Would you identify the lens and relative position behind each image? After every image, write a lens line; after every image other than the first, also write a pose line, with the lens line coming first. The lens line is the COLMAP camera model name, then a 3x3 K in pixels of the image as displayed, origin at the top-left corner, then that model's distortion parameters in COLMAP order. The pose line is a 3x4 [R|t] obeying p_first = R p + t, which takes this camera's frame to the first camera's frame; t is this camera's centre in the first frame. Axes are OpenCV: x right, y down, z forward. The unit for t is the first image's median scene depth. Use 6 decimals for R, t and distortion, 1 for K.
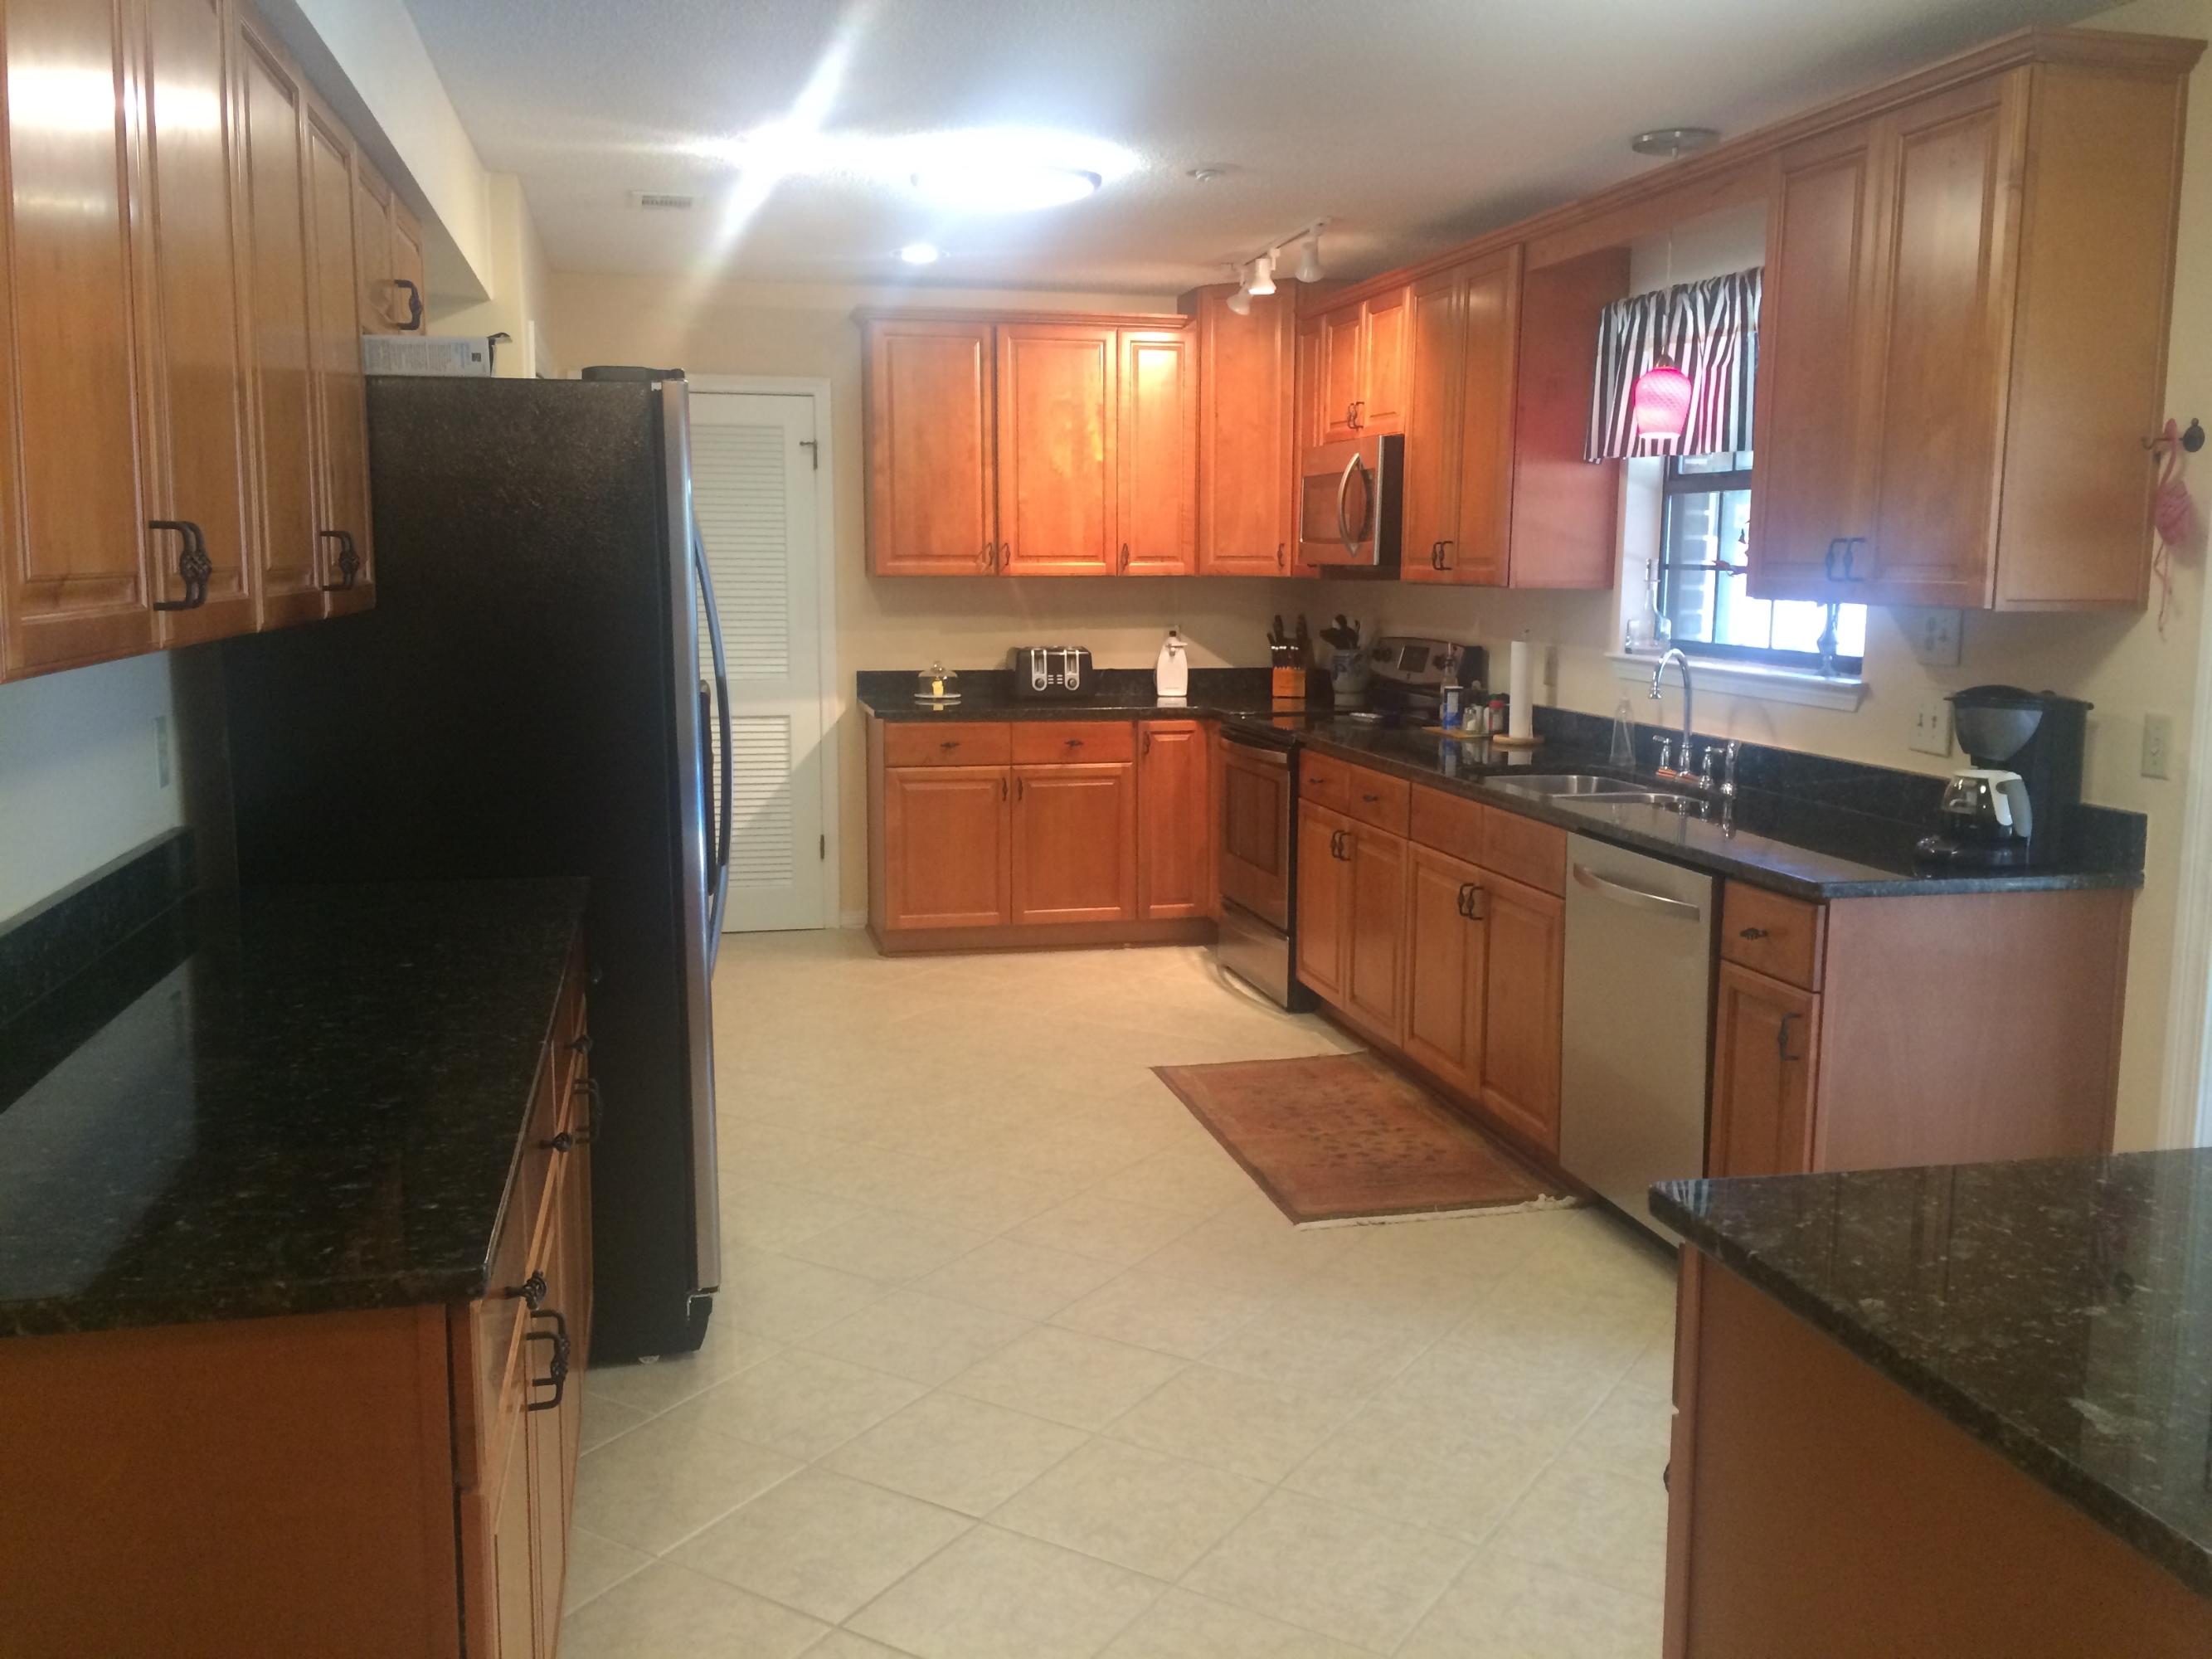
lens RADIAL K [[1886.7, 0, 1112.3], [0, 1886.7, 830.8], [0, 0, 1]] dist [0.075923, -0.107578]
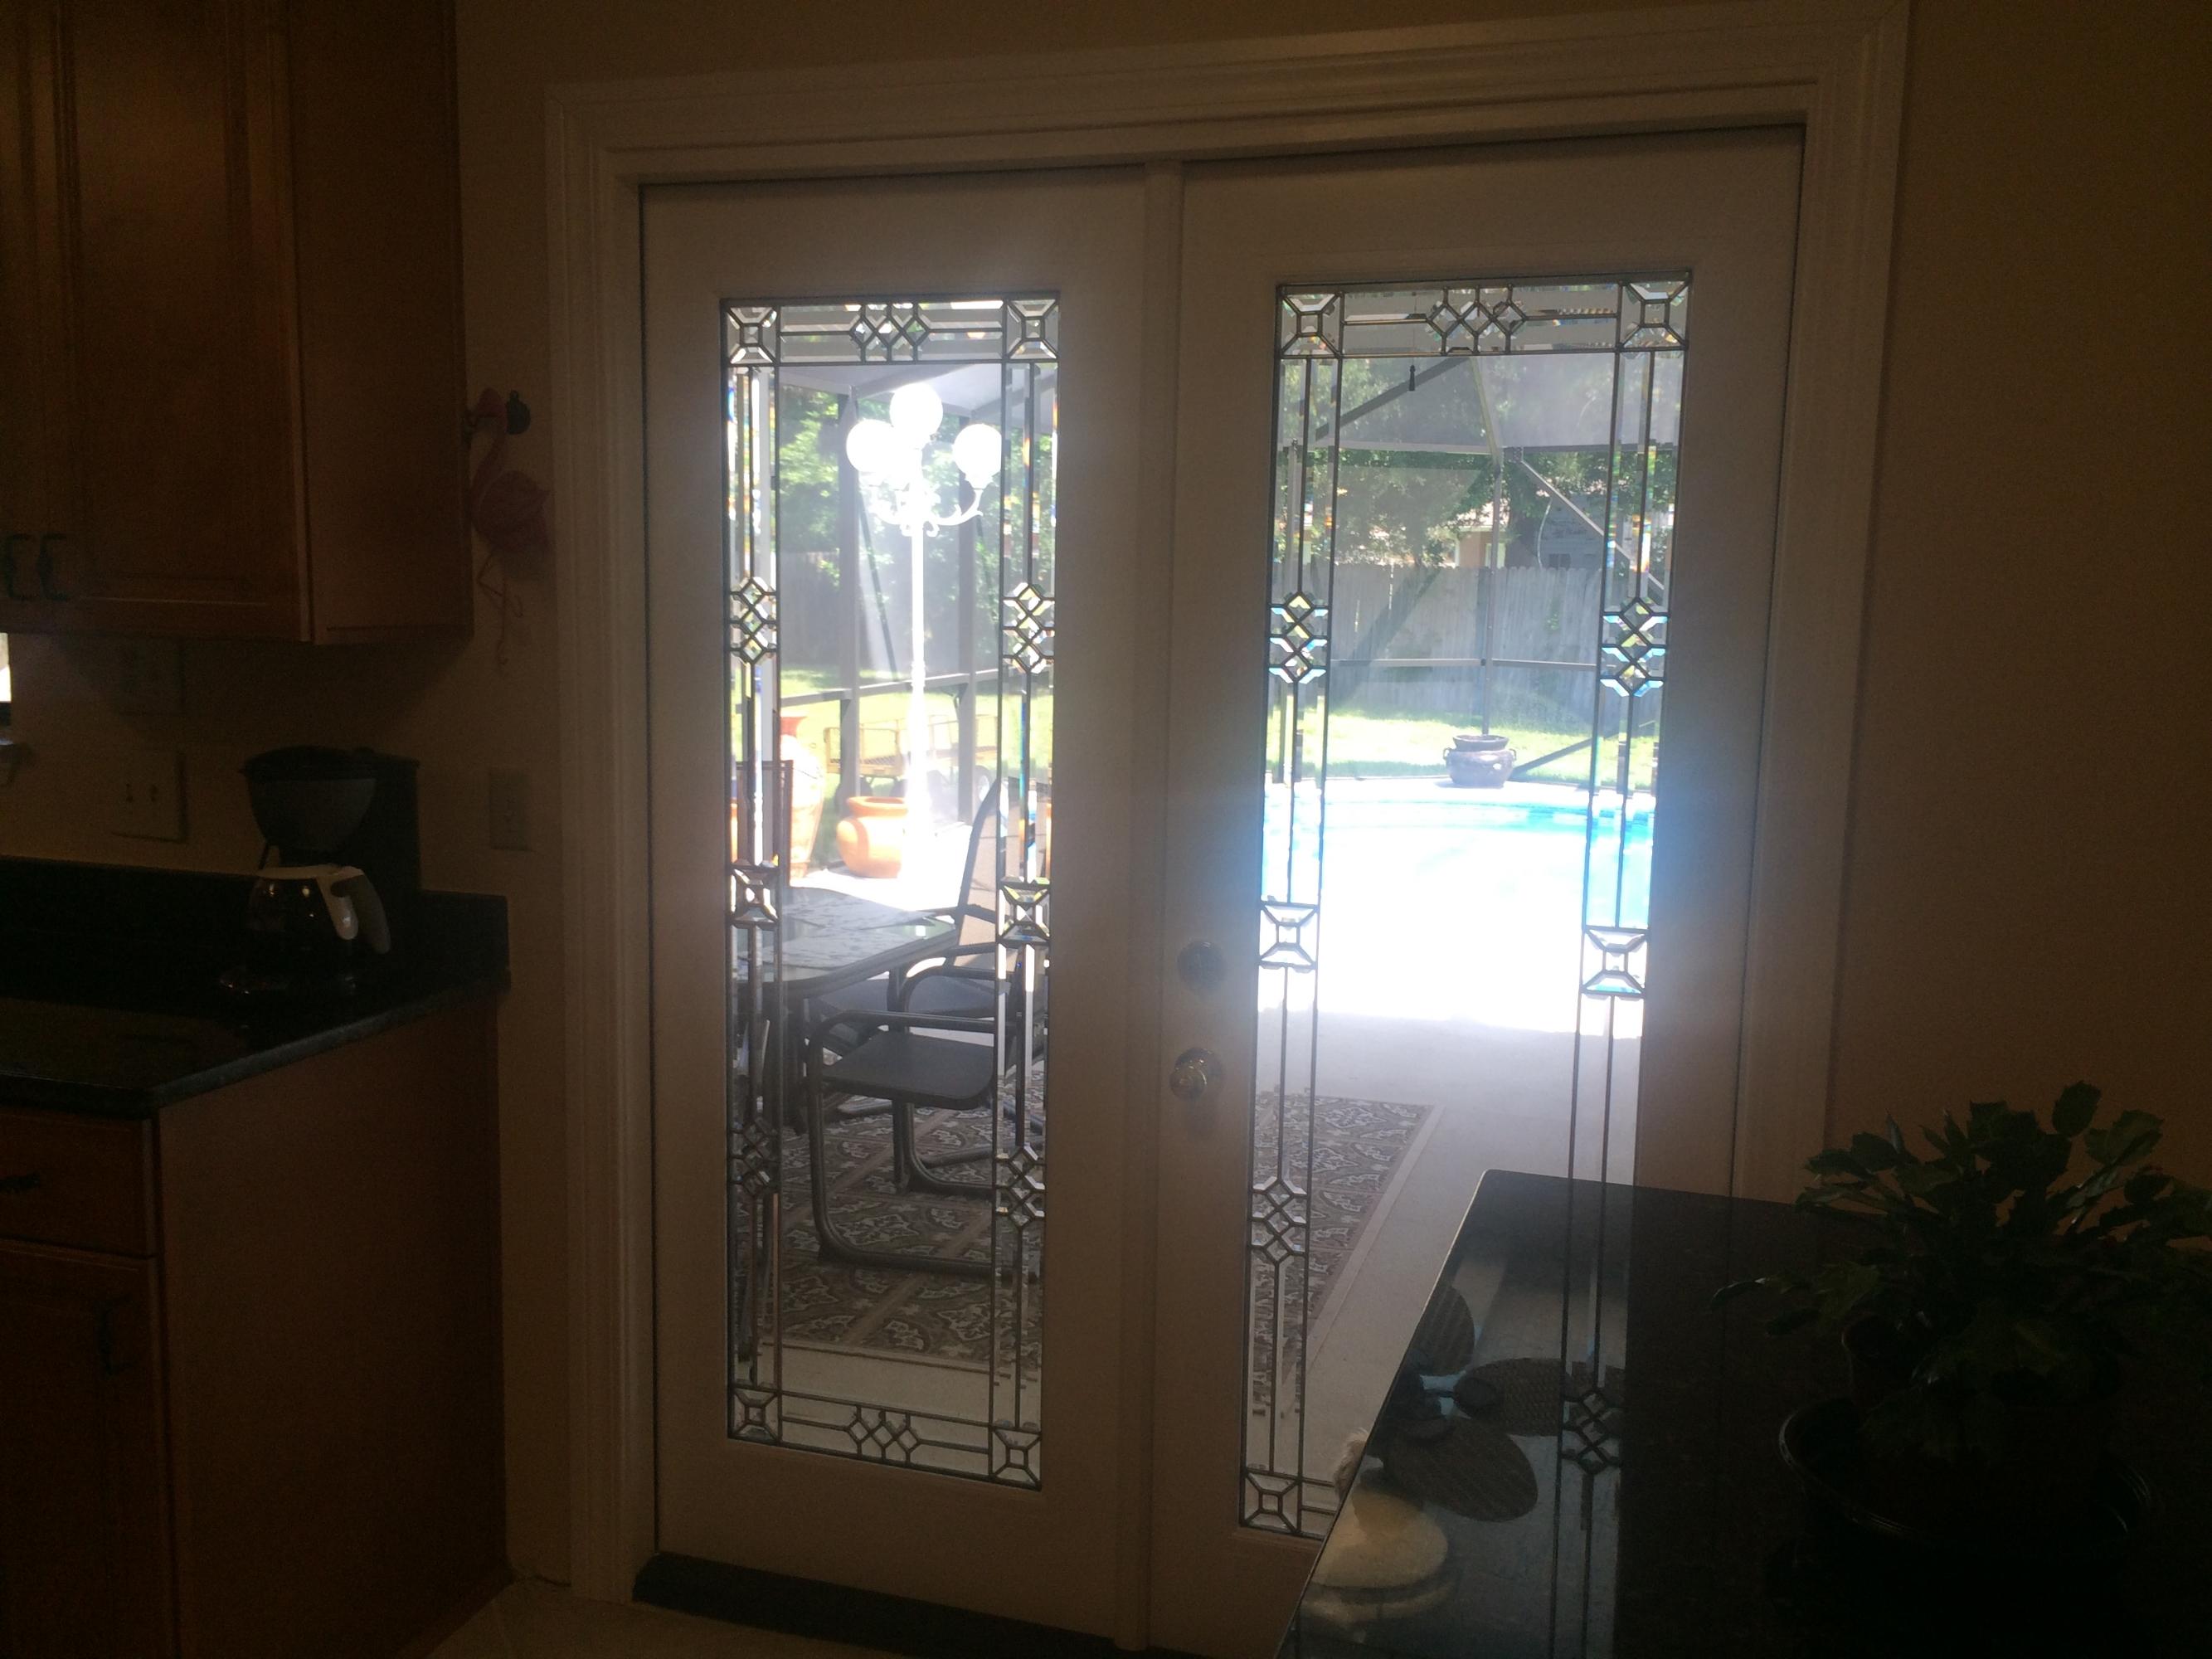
lens RADIAL K [[1886.7, 0, 1107.3], [0, 1886.7, 817.0], [0, 0, 1]] dist [0.075923, -0.107578]
pose [[0.512666, -0.113741, 0.851021, 0.009325], [0.113522, 0.991464, 0.064125, -0.061805], [-0.851050, 0.063735, 0.521202, 0.377220]]
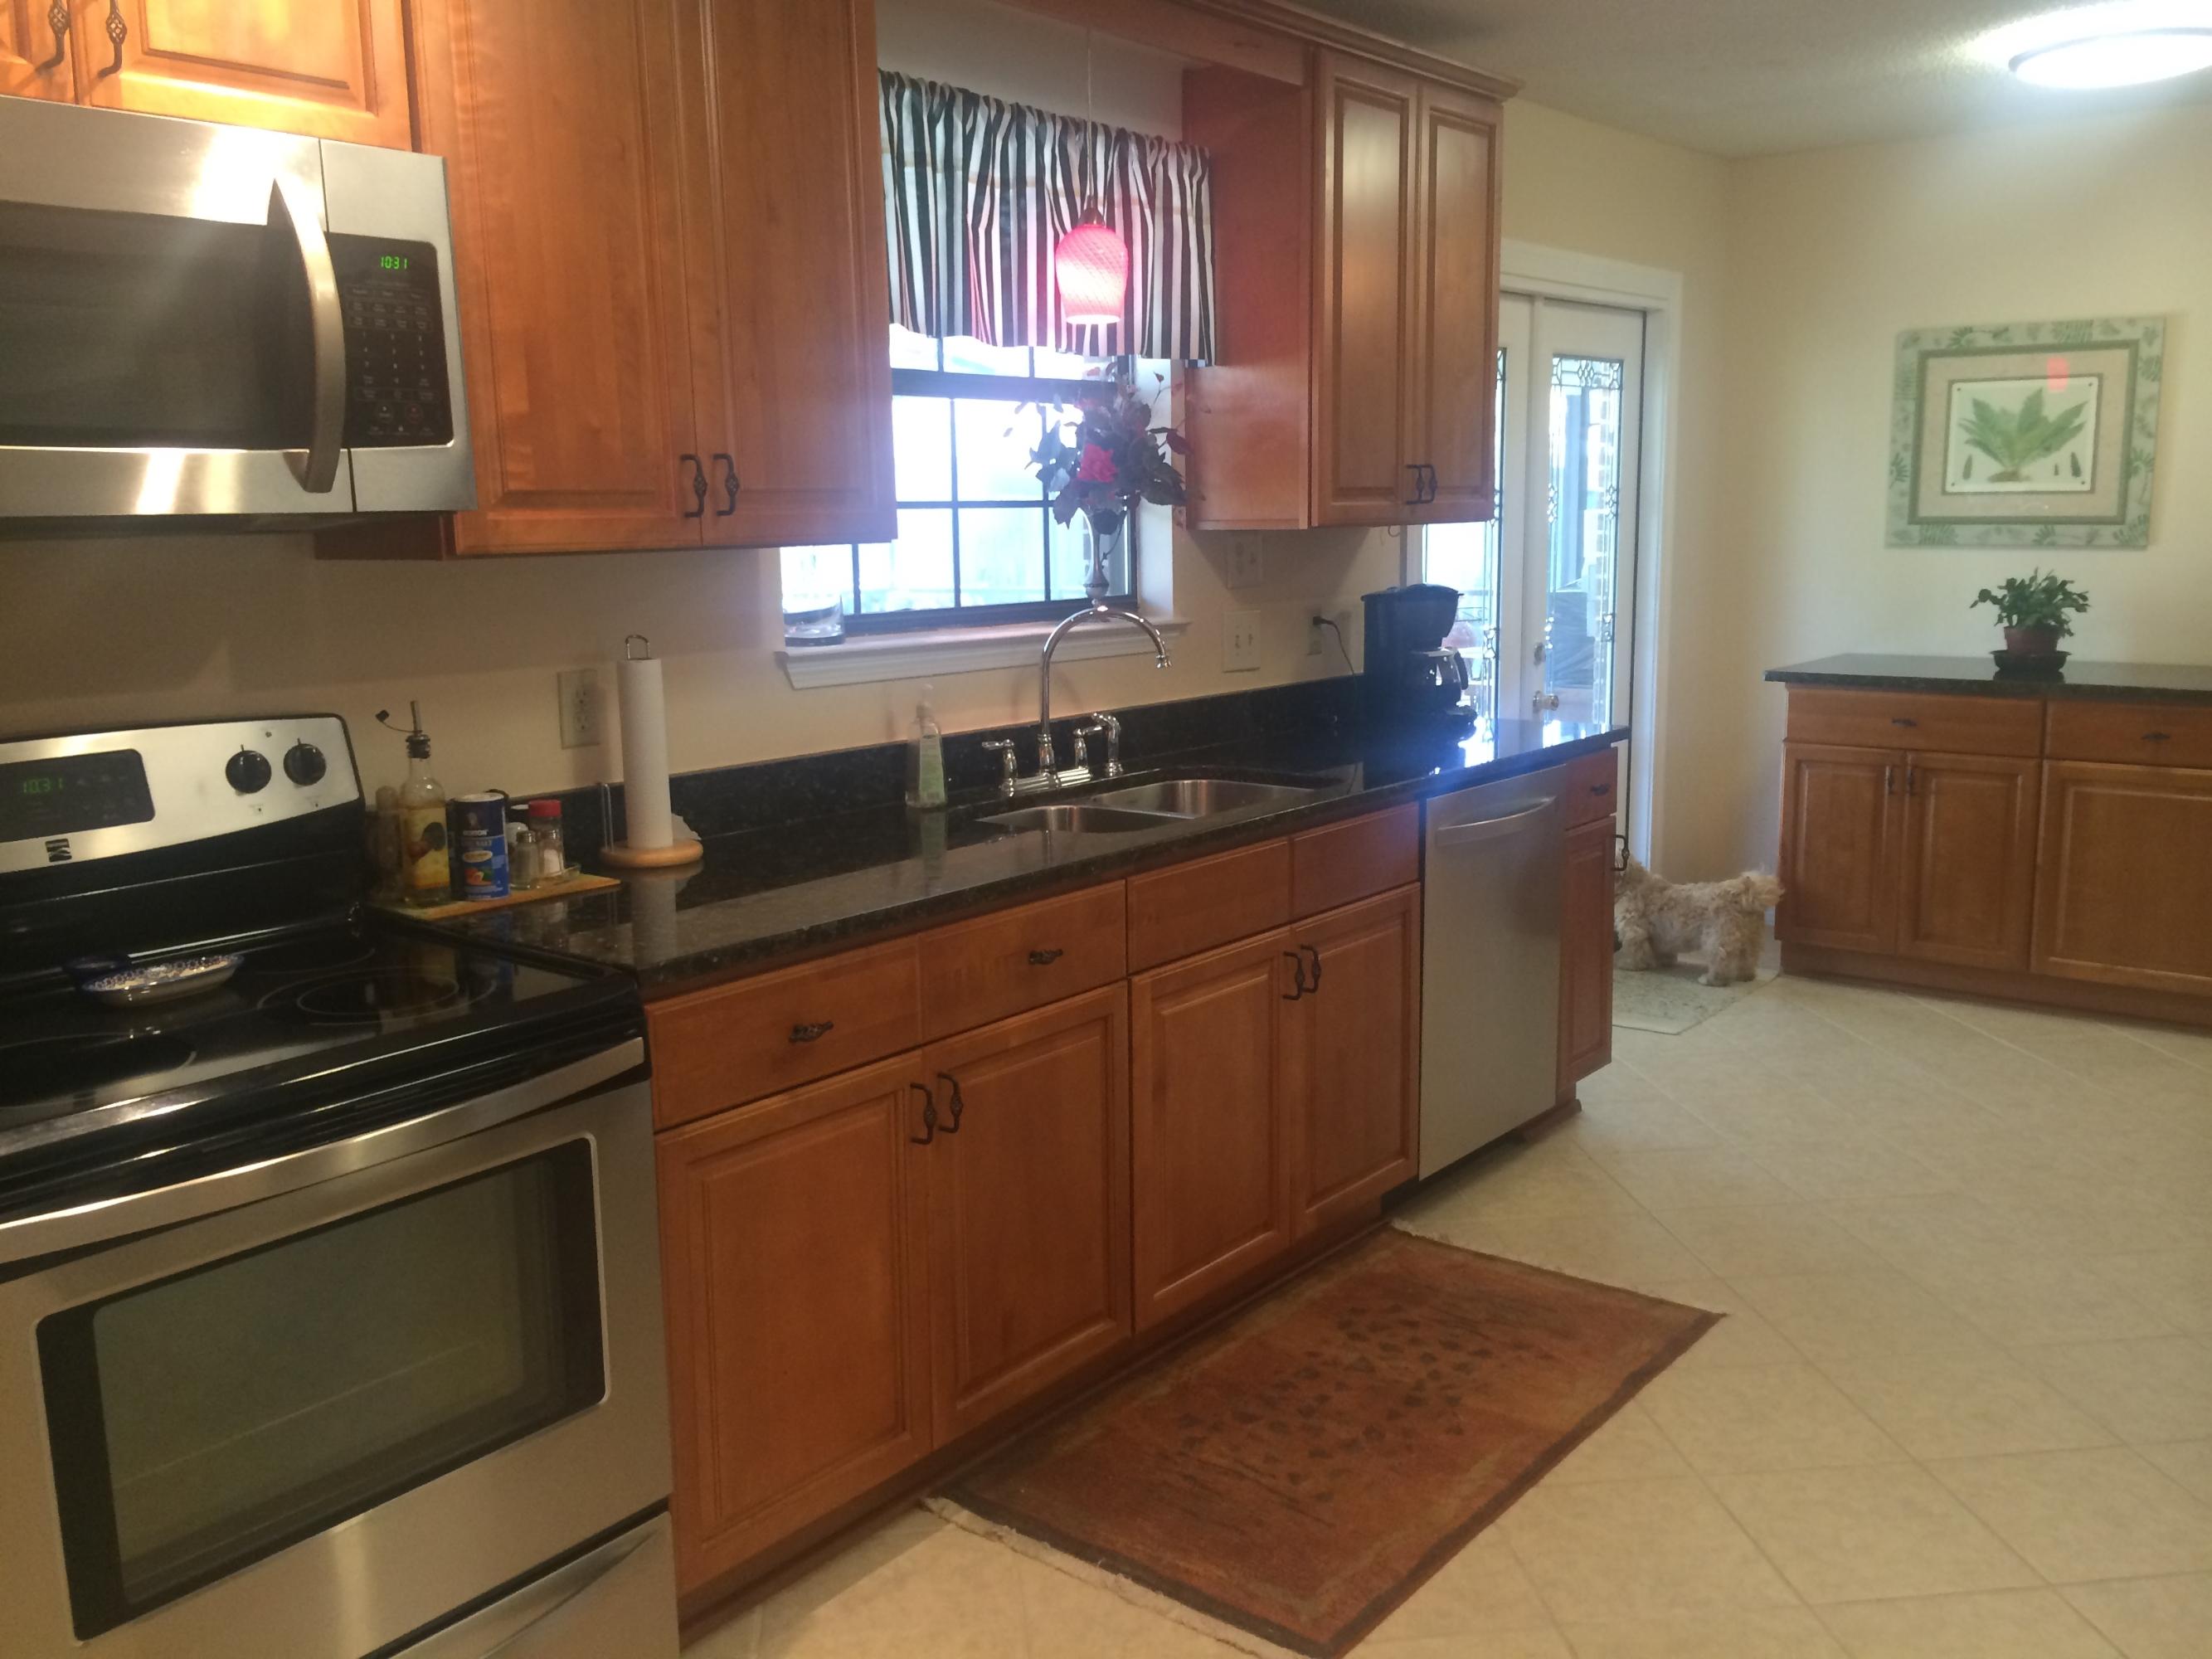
lens RADIAL K [[1886.7, 0, 1105.4], [0, 1886.7, 819.0], [0, 0, 1]] dist [0.075923, -0.107578]
pose [[-0.615106, -0.137398, 0.776380, -0.361617], [0.121321, 0.956478, 0.265390, -0.254546], [-0.779054, 0.257435, -0.571666, 1.715850]]
